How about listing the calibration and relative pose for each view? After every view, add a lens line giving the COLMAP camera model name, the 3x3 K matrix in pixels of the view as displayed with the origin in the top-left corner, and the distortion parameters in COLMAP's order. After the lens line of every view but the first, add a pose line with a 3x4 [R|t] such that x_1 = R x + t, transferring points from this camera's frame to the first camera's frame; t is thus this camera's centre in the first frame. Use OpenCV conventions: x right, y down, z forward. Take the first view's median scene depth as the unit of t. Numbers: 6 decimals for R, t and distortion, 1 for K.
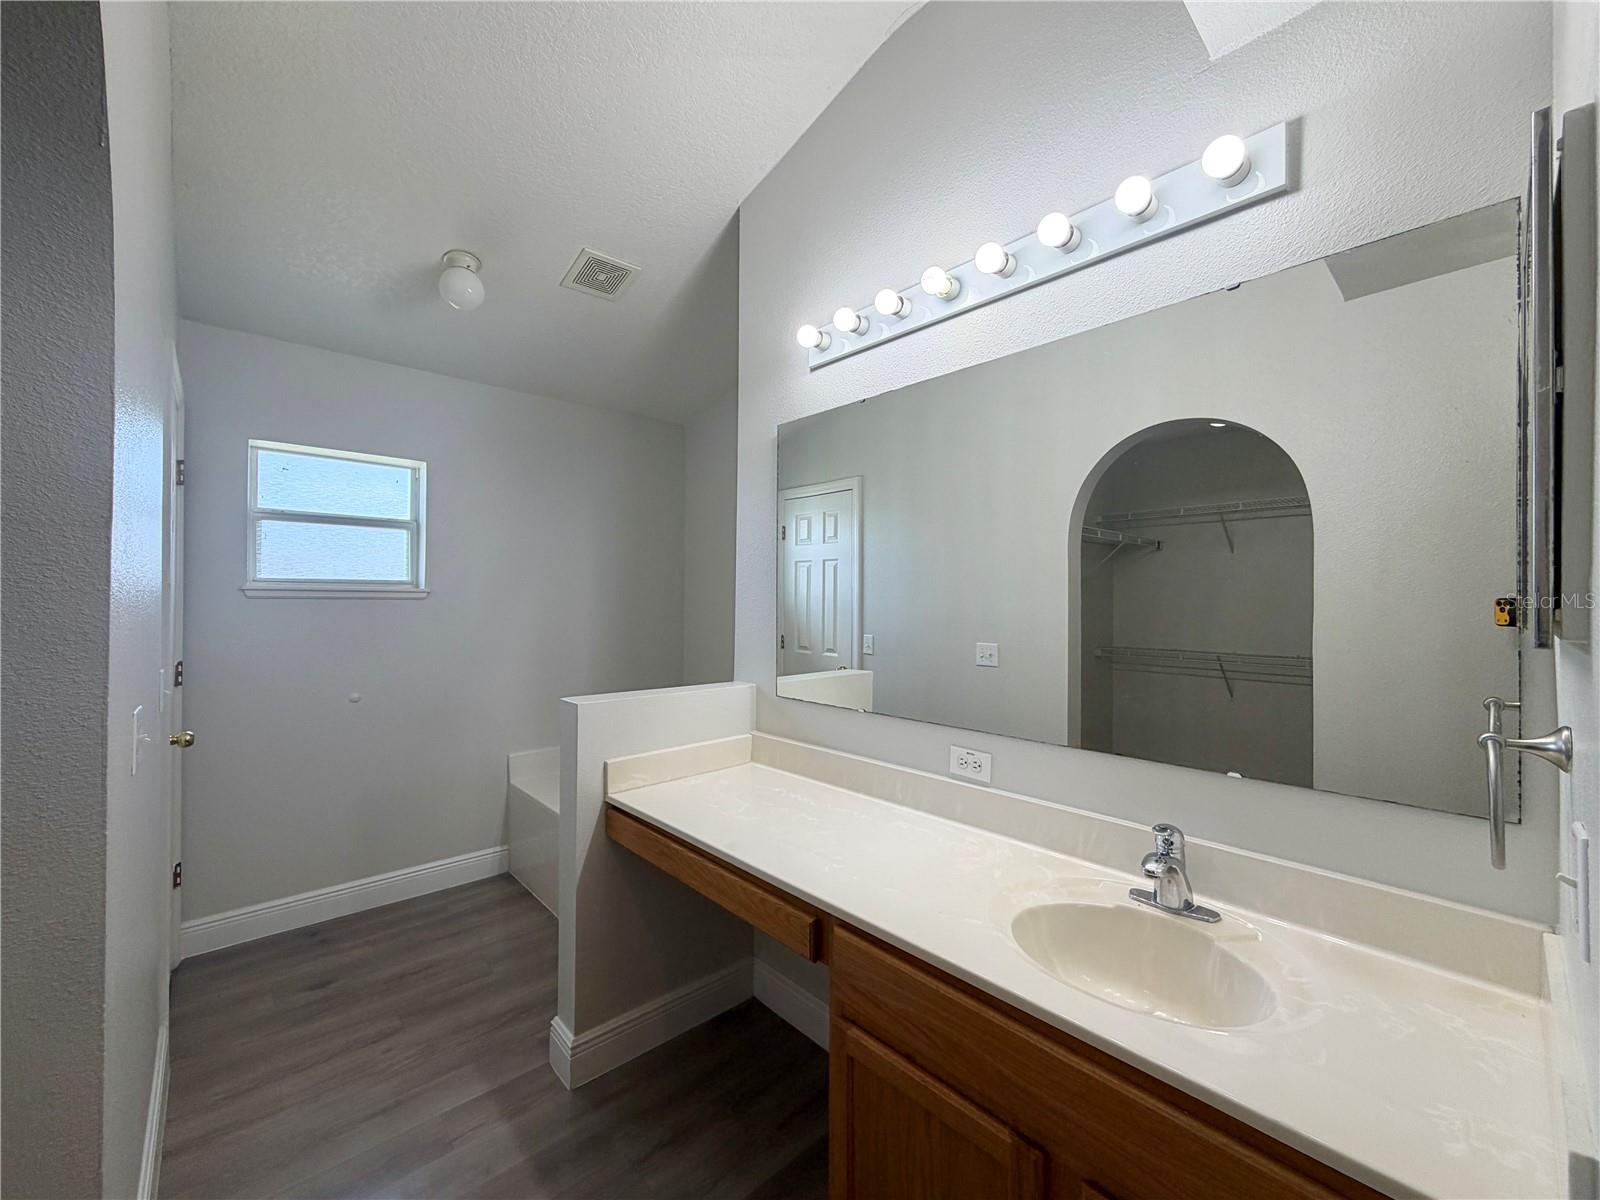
lens RADIAL K [[641.4, 0, 800.0], [0, 641.4, 600.0], [0, 0, 1]] dist [-0.000738, -0.000103]
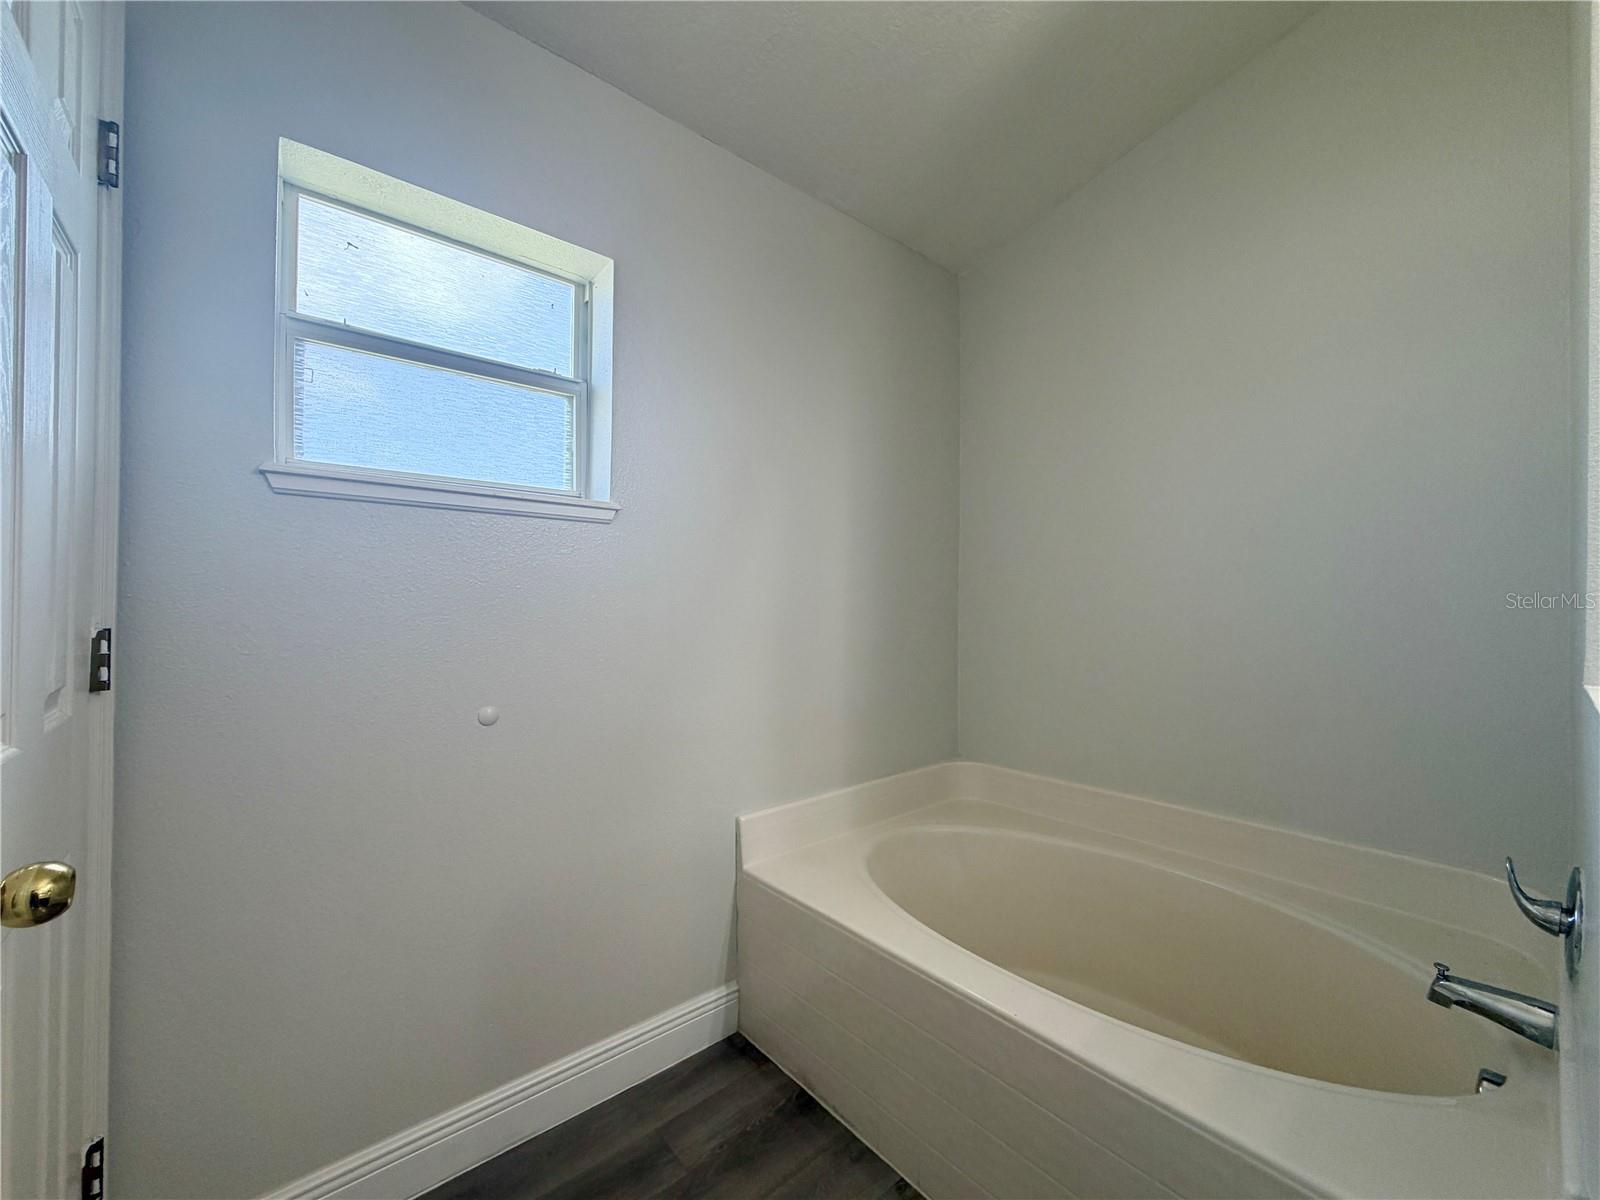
lens RADIAL K [[637.8, 0, 794.2], [0, 637.8, 599.1], [0, 0, 1]] dist [-0.000753, 0.000403]
pose [[0.999372, -0.004299, -0.035161, -0.443638], [0.003965, 0.999947, -0.009547, 0.069261], [0.035200, 0.009401, 0.999336, 0.521523]]
